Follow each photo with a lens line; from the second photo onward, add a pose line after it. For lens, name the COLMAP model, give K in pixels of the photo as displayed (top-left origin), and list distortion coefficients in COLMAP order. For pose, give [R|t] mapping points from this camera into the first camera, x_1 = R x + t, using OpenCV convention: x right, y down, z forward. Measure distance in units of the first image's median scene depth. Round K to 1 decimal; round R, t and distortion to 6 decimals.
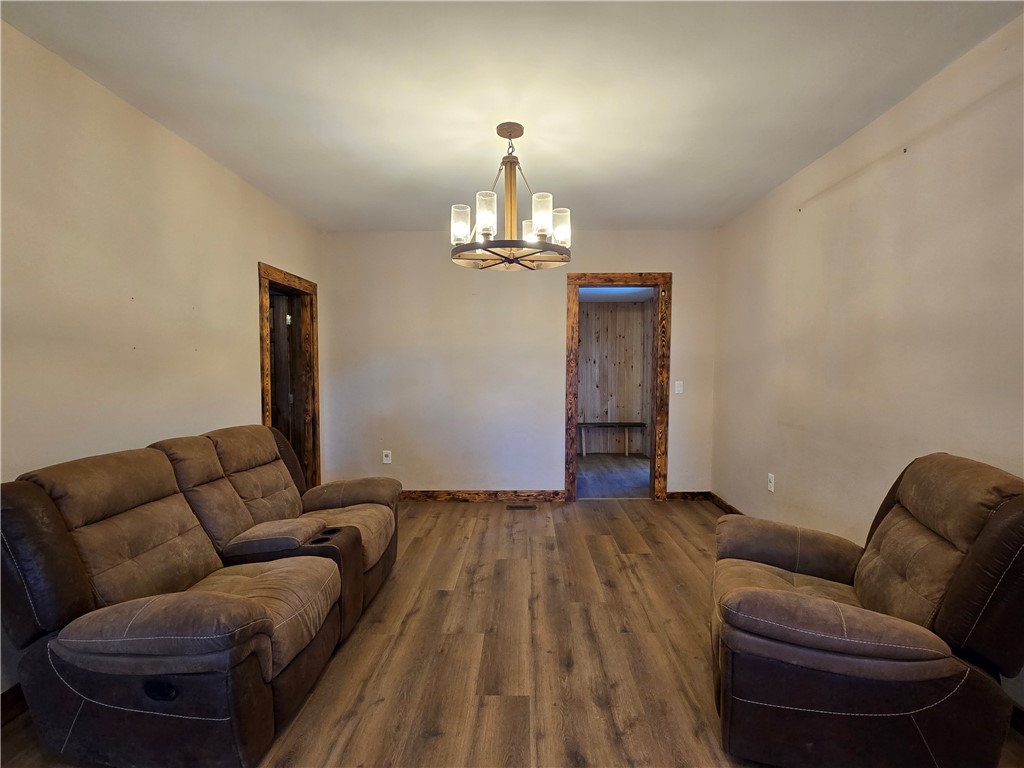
lens RADIAL K [[526.1, 0, 483.7], [0, 526.1, 385.4], [0, 0, 1]] dist [-0.002486, 0.001382]
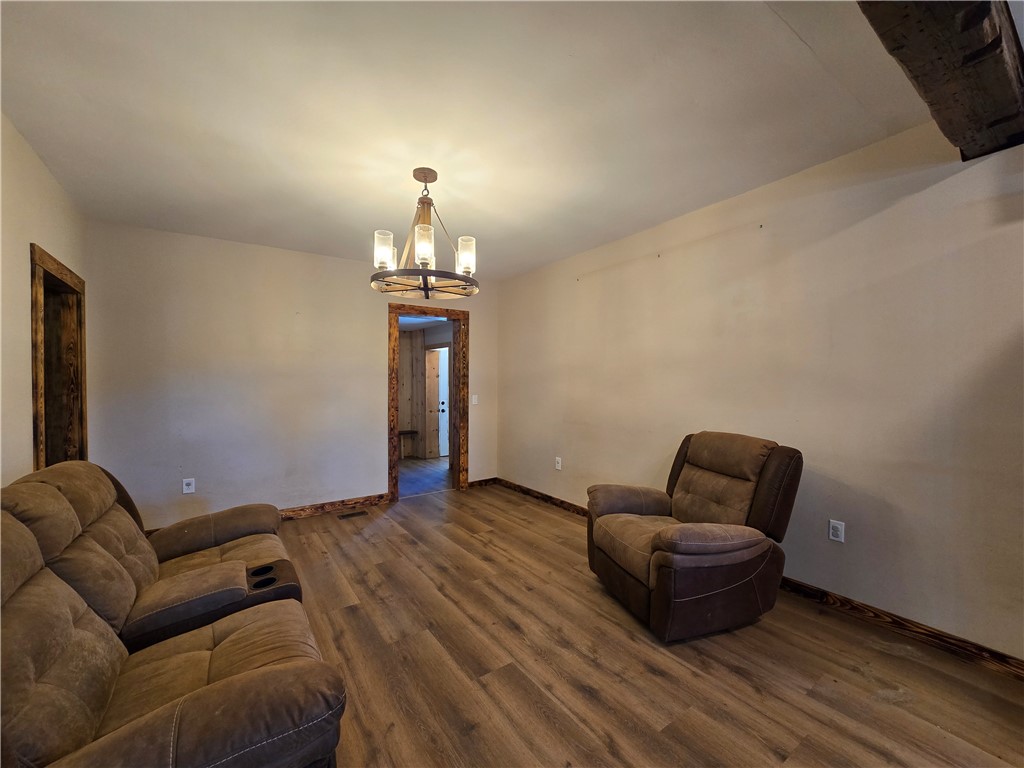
lens RADIAL K [[436.9, 0, 513.5], [0, 436.9, 385.3], [0, 0, 1]] dist [-0.004218, -0.000217]
pose [[0.795370, -0.002946, 0.606117, -0.256128], [0.023861, 0.999365, -0.026454, -0.001109], [-0.605654, 0.035503, 0.794936, 0.103232]]
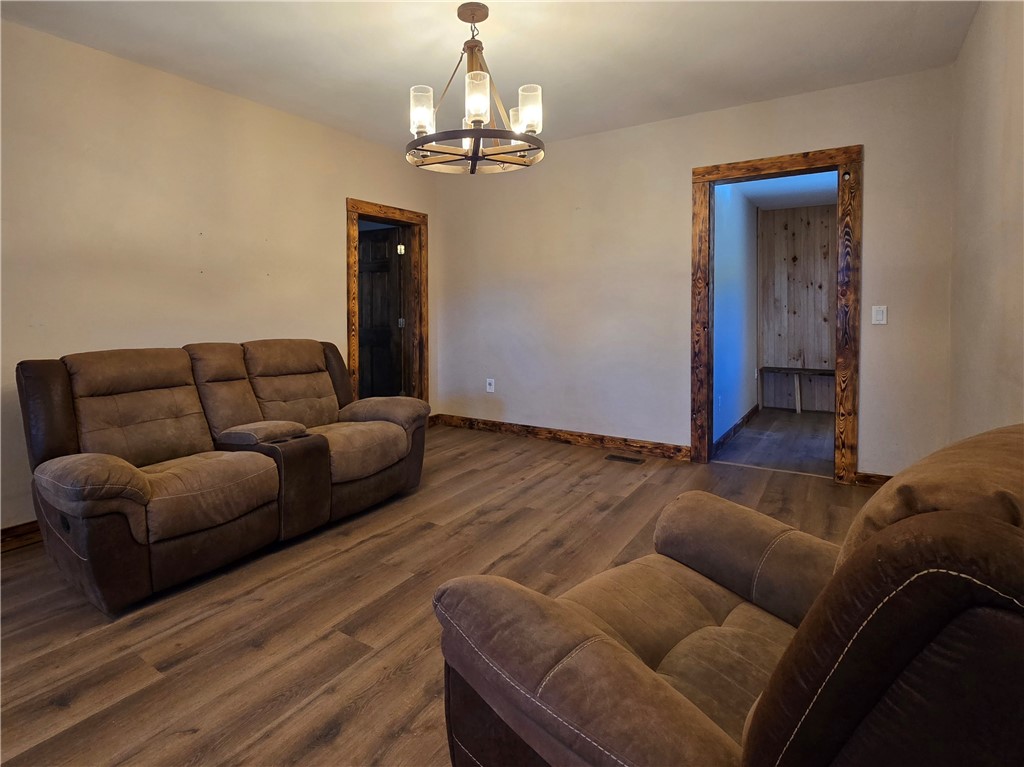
lens RADIAL K [[526.1, 0, 411.6], [0, 526.1, 306.8], [0, 0, 1]] dist [-0.002486, 0.001382]
pose [[0.825690, -0.000383, -0.564124, 0.321266], [-0.016593, 0.999551, -0.024965, 0.024435], [0.563880, 0.029974, 0.825312, 0.154885]]
